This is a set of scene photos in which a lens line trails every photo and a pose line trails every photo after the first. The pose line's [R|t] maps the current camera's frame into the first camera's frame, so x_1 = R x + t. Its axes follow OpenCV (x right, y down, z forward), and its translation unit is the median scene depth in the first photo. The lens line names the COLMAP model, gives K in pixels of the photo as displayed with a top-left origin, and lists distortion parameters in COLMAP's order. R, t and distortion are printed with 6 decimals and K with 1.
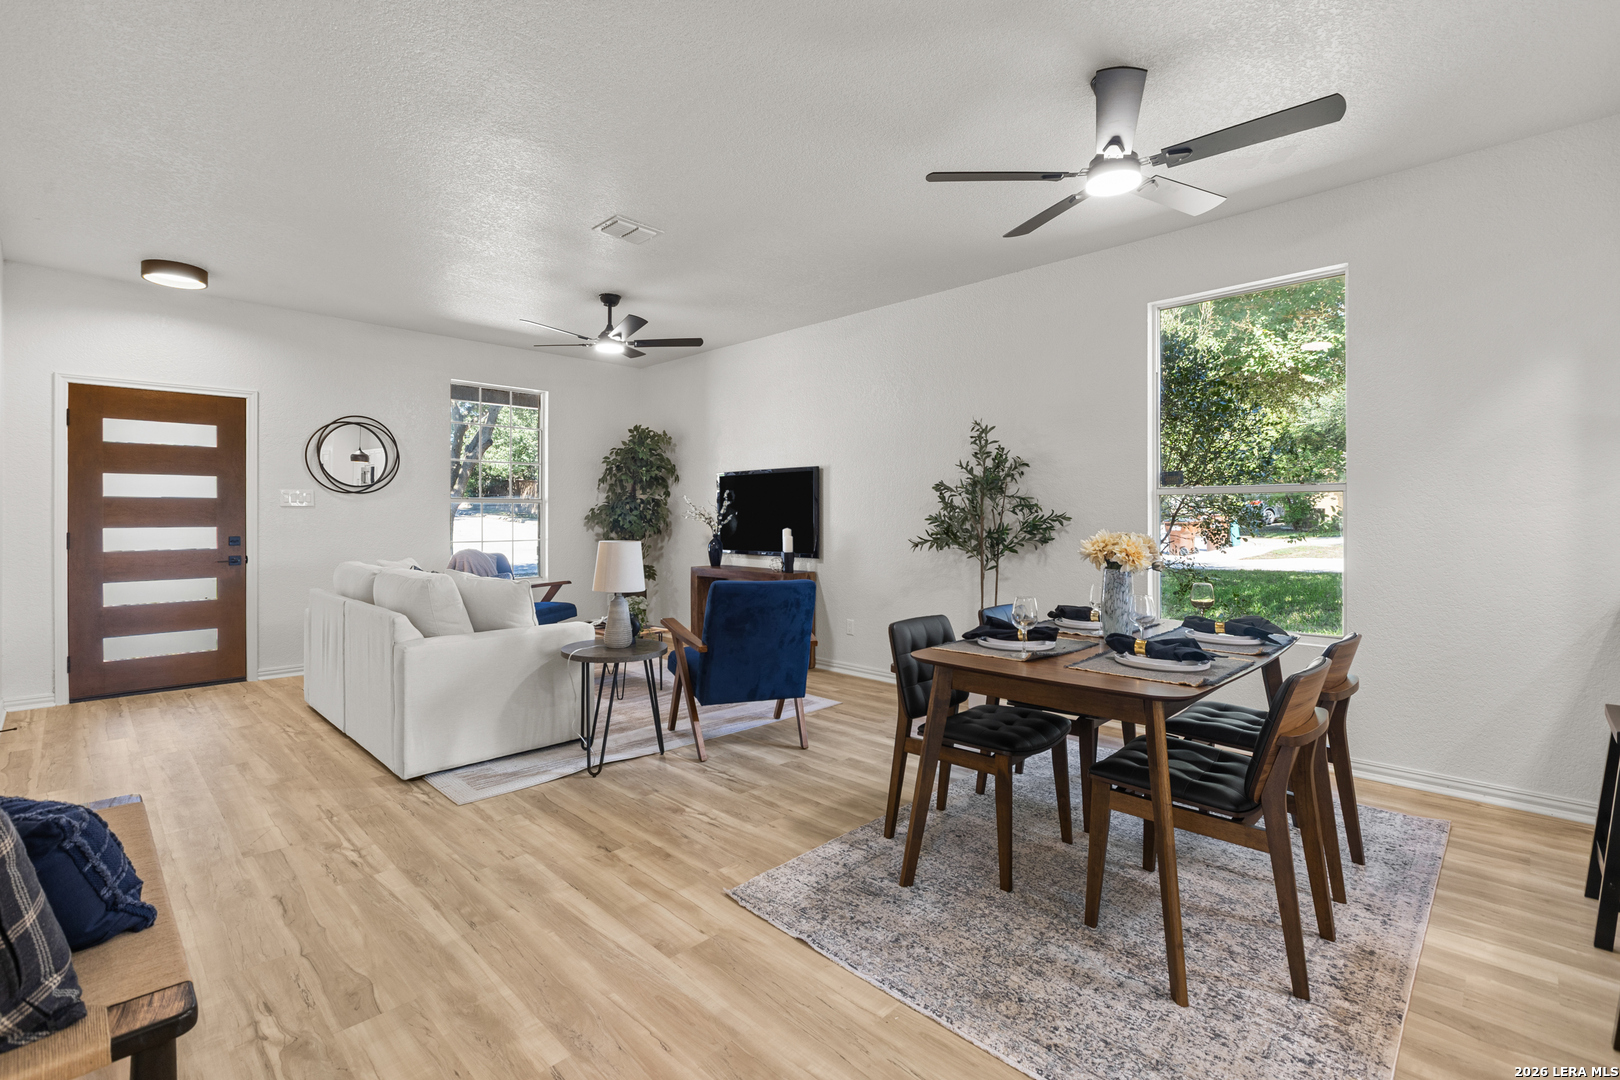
lens RADIAL K [[725.7, 0, 792.3], [0, 725.7, 522.3], [0, 0, 1]] dist [0.000453, -0.000814]
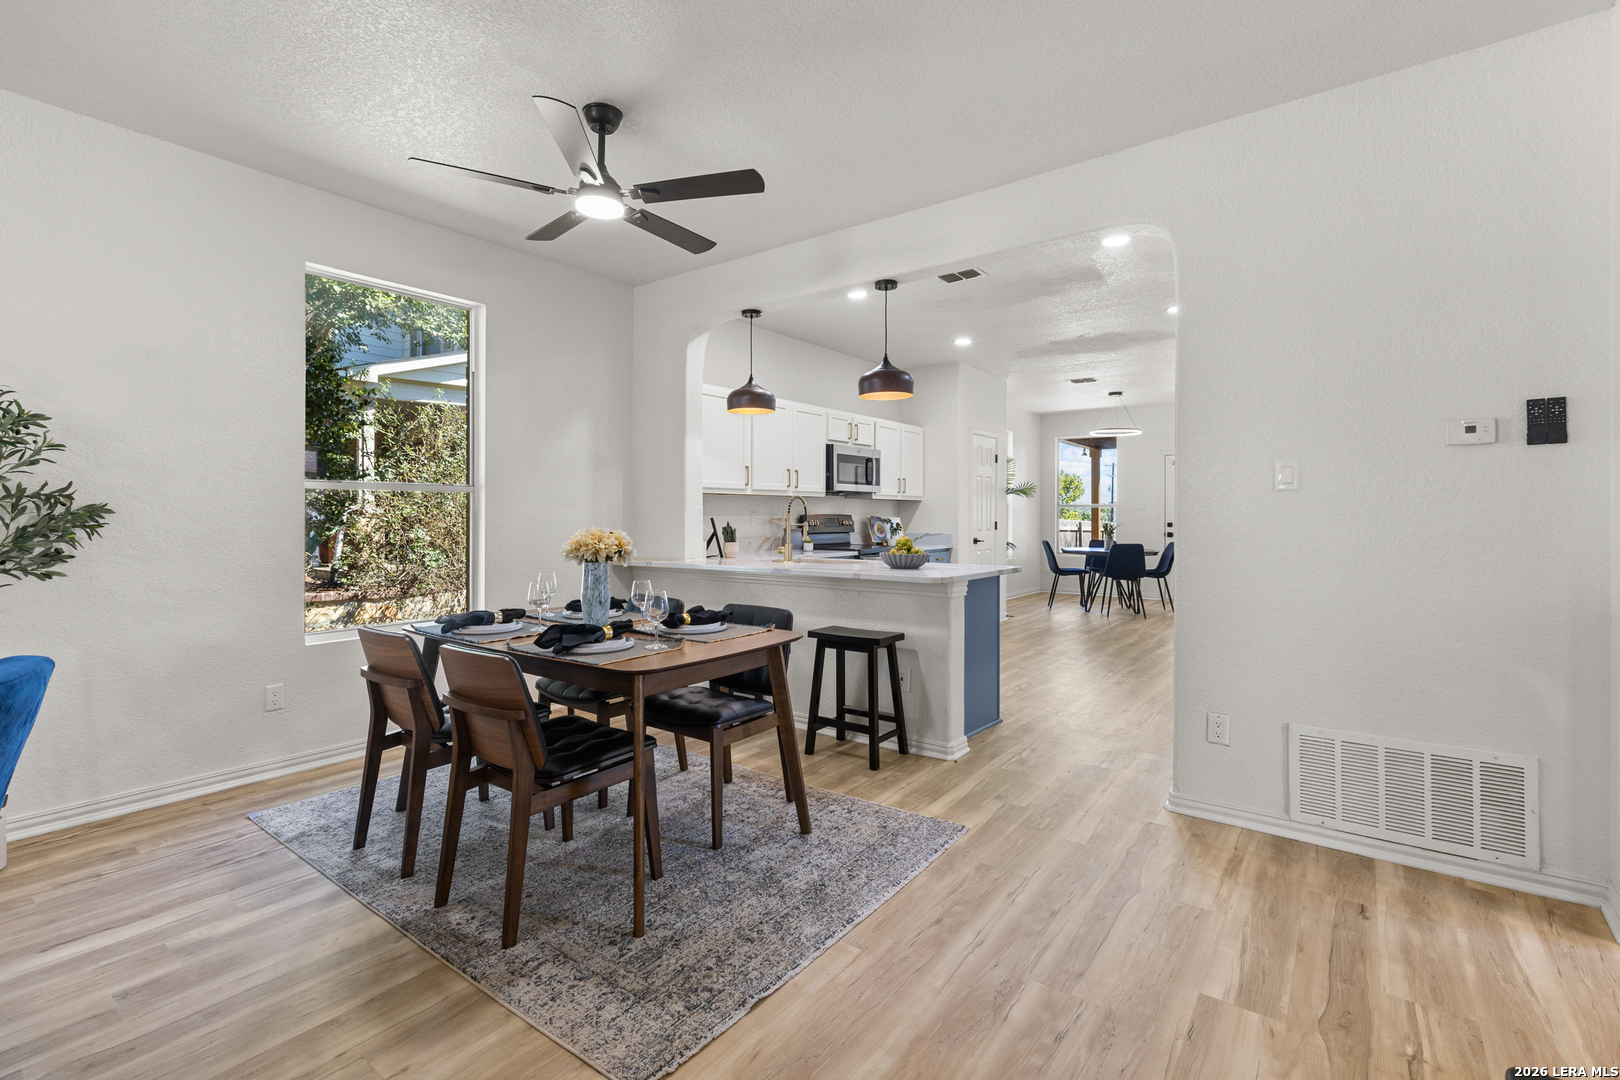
lens RADIAL K [[731.5, 0, 801.7], [0, 731.5, 511.4], [0, 0, 1]] dist [0.000045, -0.000280]
pose [[-0.139223, 0.003588, 0.990254, -0.493850], [0.005486, 0.999981, -0.002852, -0.004110], [-0.990246, 0.005035, -0.139240, 0.612266]]
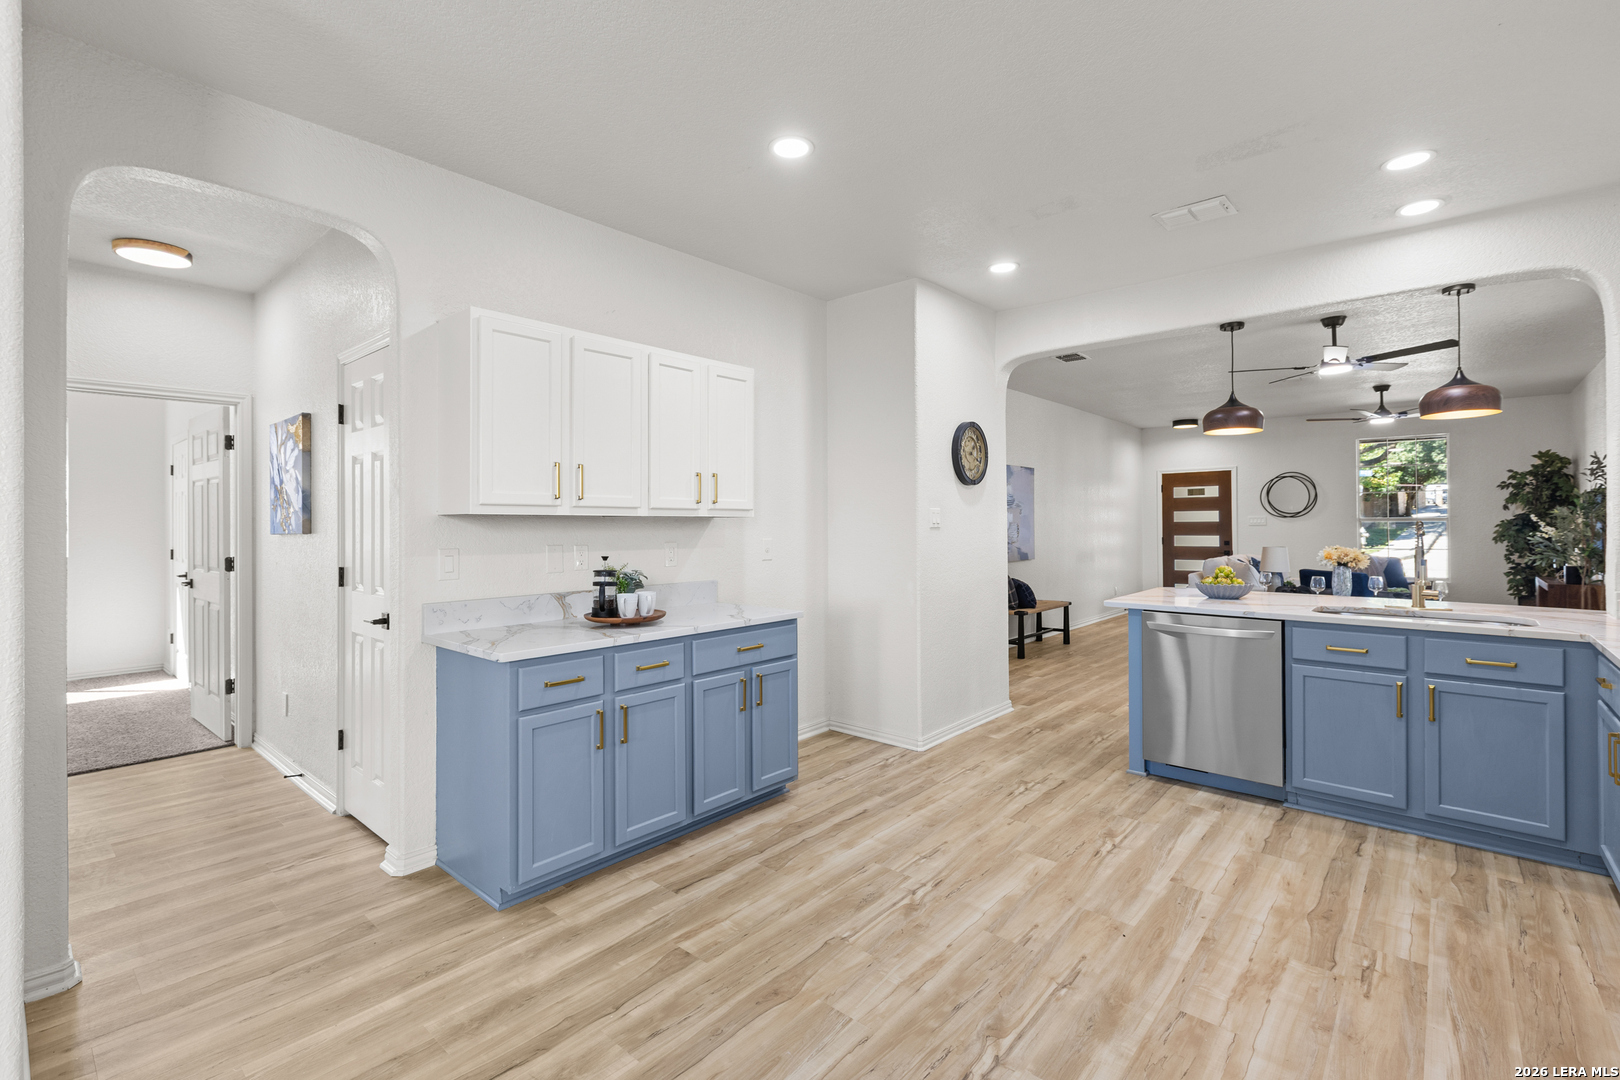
lens RADIAL K [[719.1, 0, 799.8], [0, 719.1, 520.6], [0, 0, 1]] dist [0.001619, -0.000872]
pose [[0.058319, -0.005552, -0.998283, 1.666900], [-0.003335, 0.999978, -0.005756, -0.029174], [0.998292, 0.003665, 0.058299, -0.415302]]
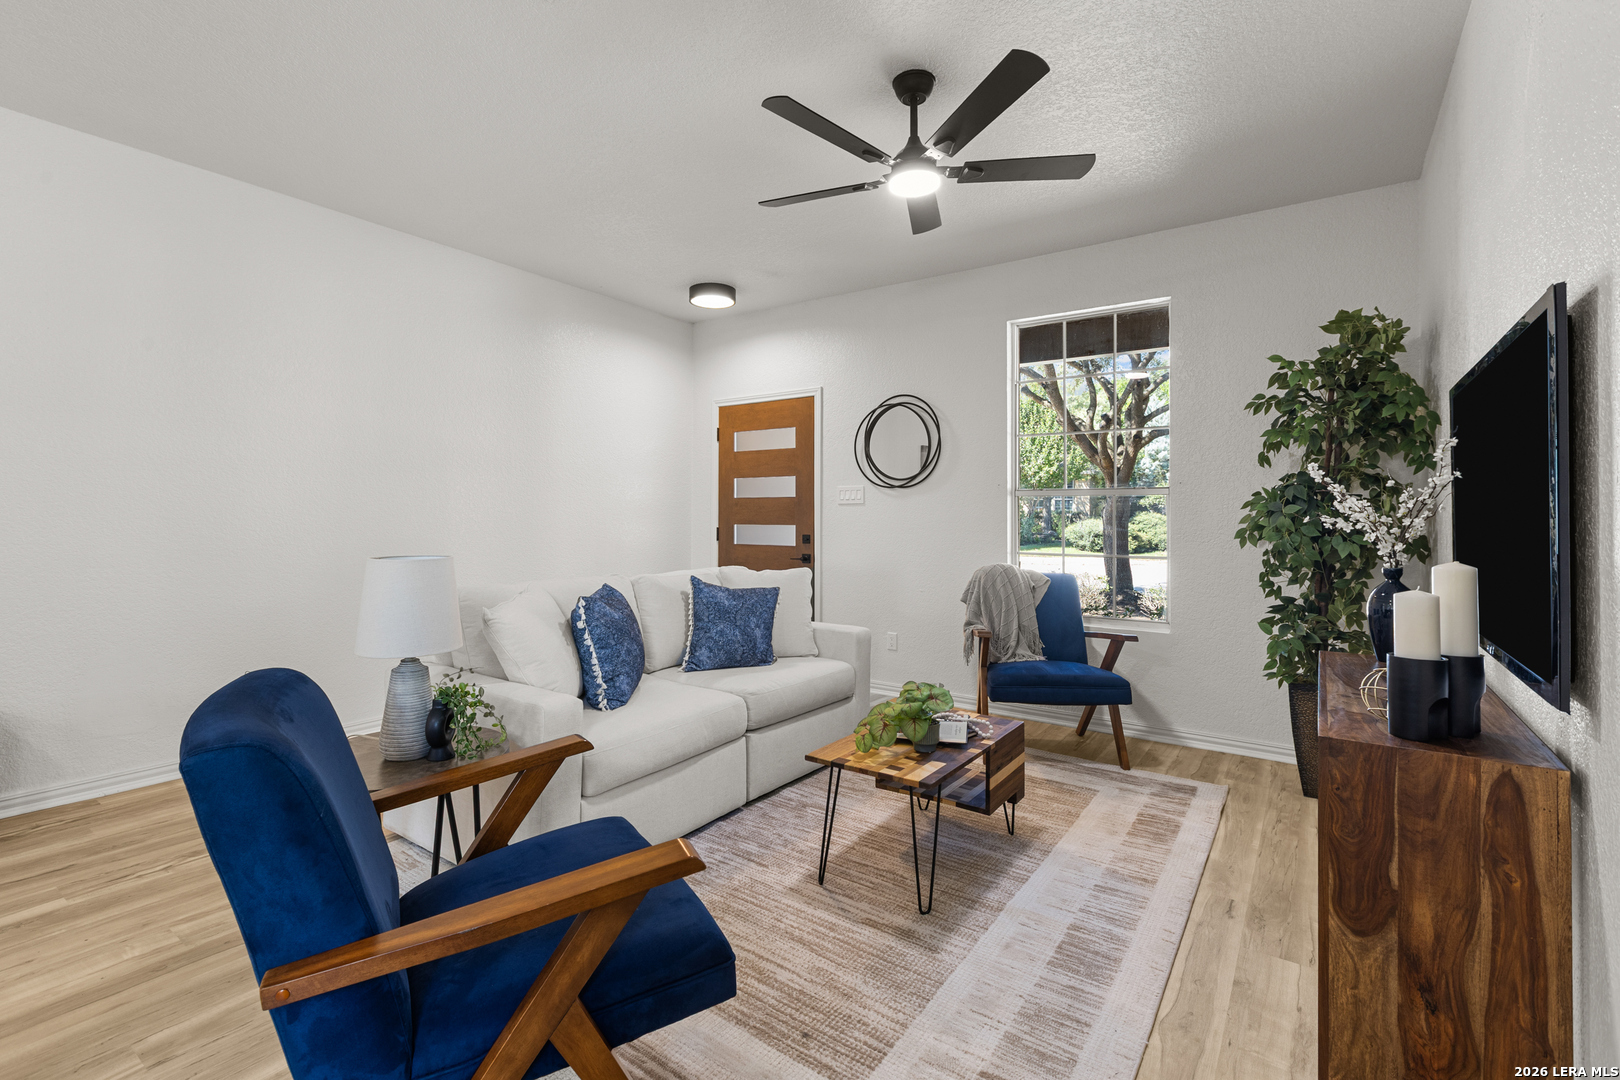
lens RADIAL K [[731.5, 0, 801.7], [0, 731.5, 511.4], [0, 0, 1]] dist [0.000045, -0.000280]
pose [[0.171154, -0.006057, -0.985226, 0.341067], [-0.015411, 0.999842, -0.008824, -0.005430], [0.985124, 0.016694, 0.171034, 1.211434]]
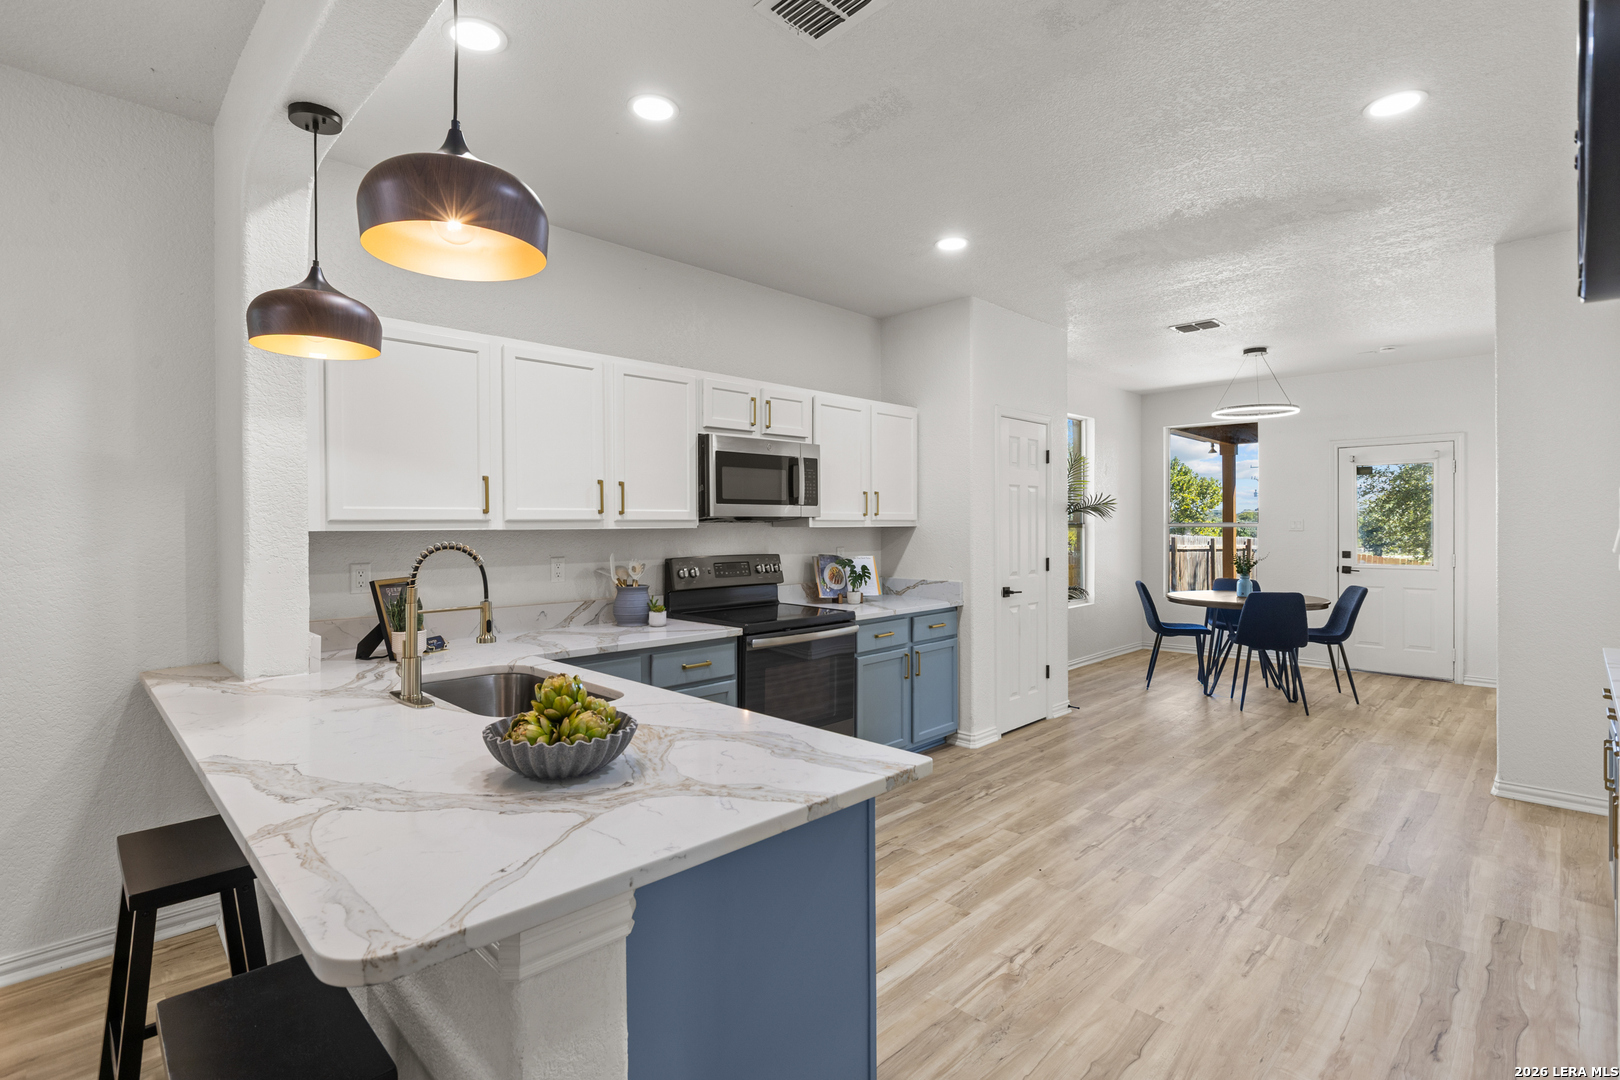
lens RADIAL K [[761.7, 0, 795.7], [0, 761.7, 531.2], [0, 0, 1]] dist [-0.004058, -0.001241]
pose [[0.006288, -0.007066, 0.999955, 0.204924], [0.013951, 0.999878, 0.006978, -0.044503], [-0.999883, 0.013906, 0.006386, 0.171042]]
